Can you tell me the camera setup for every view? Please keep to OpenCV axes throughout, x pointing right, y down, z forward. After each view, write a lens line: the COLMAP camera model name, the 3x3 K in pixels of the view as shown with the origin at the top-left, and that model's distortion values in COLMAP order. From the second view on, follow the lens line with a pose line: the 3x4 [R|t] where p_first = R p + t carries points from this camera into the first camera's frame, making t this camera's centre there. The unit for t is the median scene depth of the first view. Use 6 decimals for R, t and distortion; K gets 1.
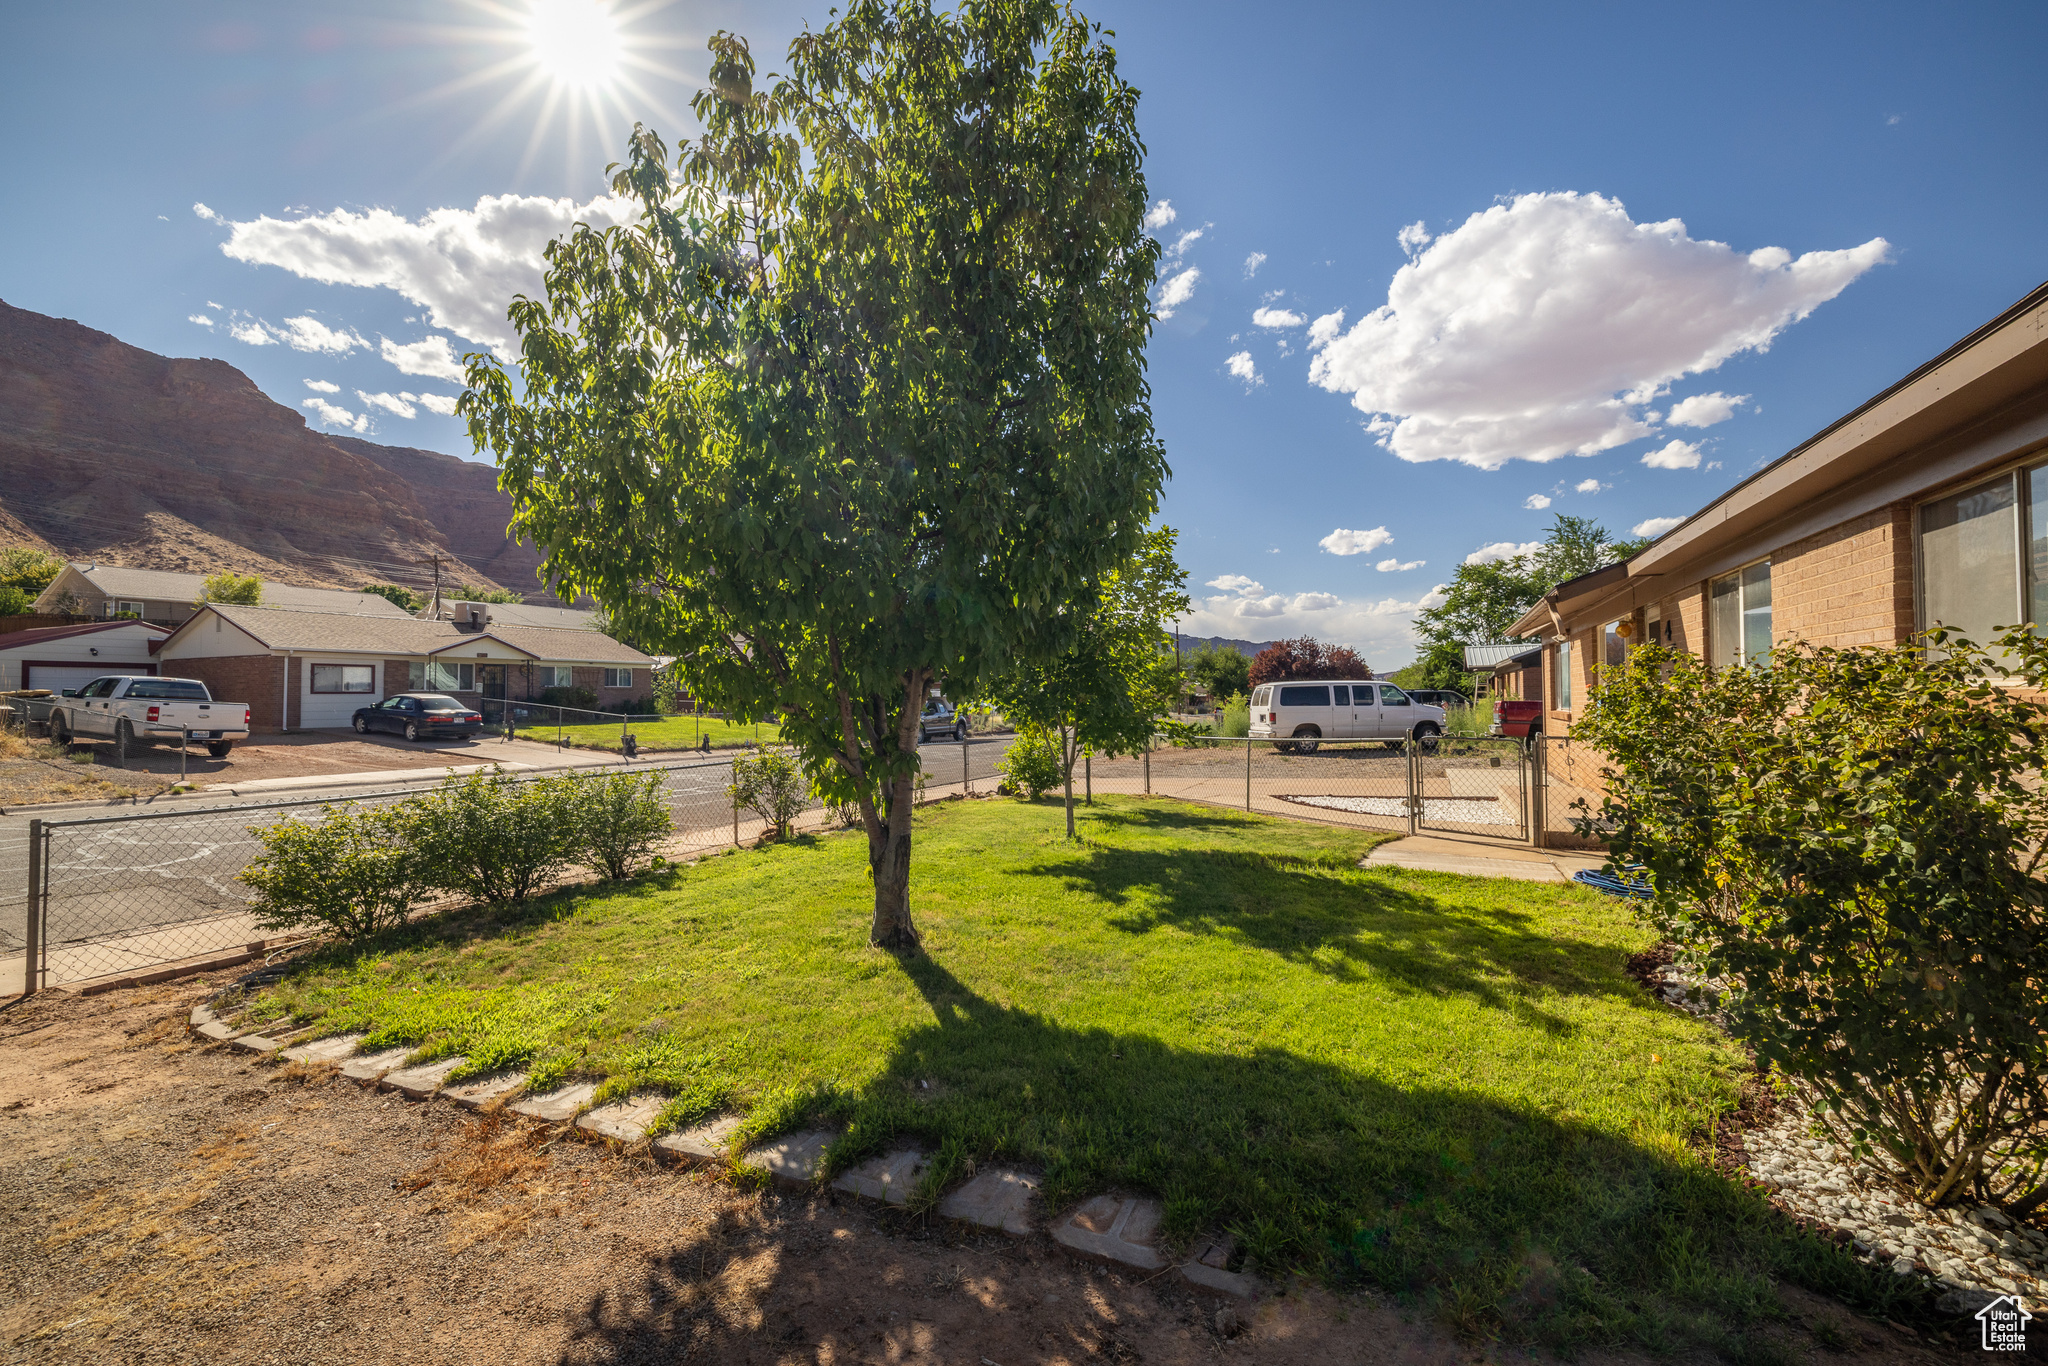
lens RADIAL K [[866.8, 0, 1024.0], [0, 866.8, 668.2], [0, 0, 1]] dist [-0.000953, 0.000111]
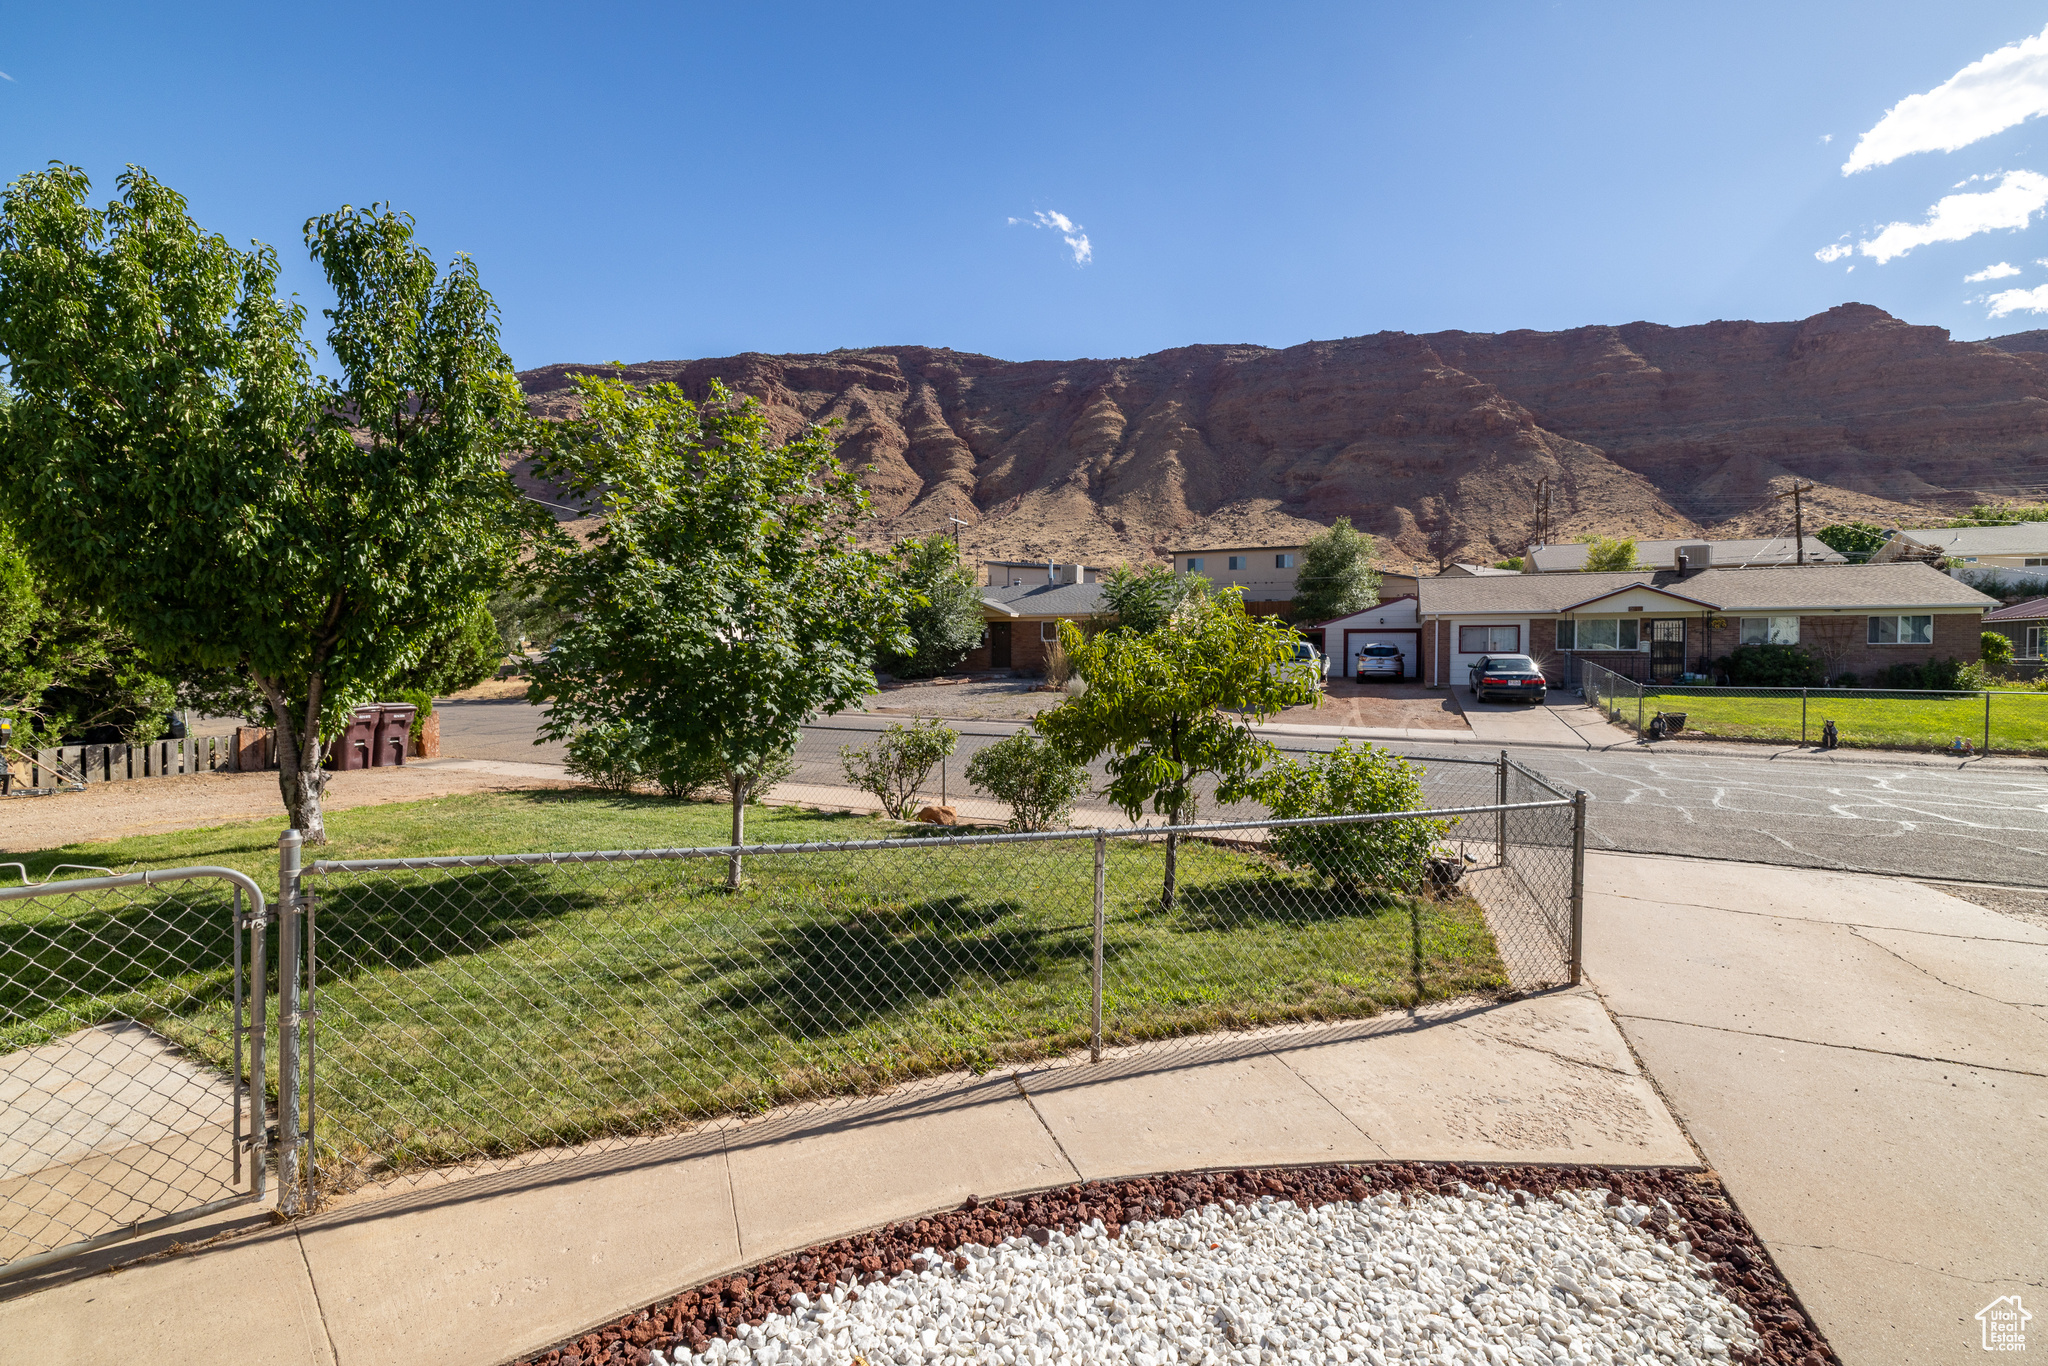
lens RADIAL K [[866.8, 0, 1024.0], [0, 866.8, 668.2], [0, 0, 1]] dist [-0.000953, 0.000111]
pose [[-0.002676, 0.023810, -0.999713, 0.054792], [0.028719, 0.999306, 0.023724, 0.001251], [0.999584, -0.028647, -0.003358, 0.088735]]
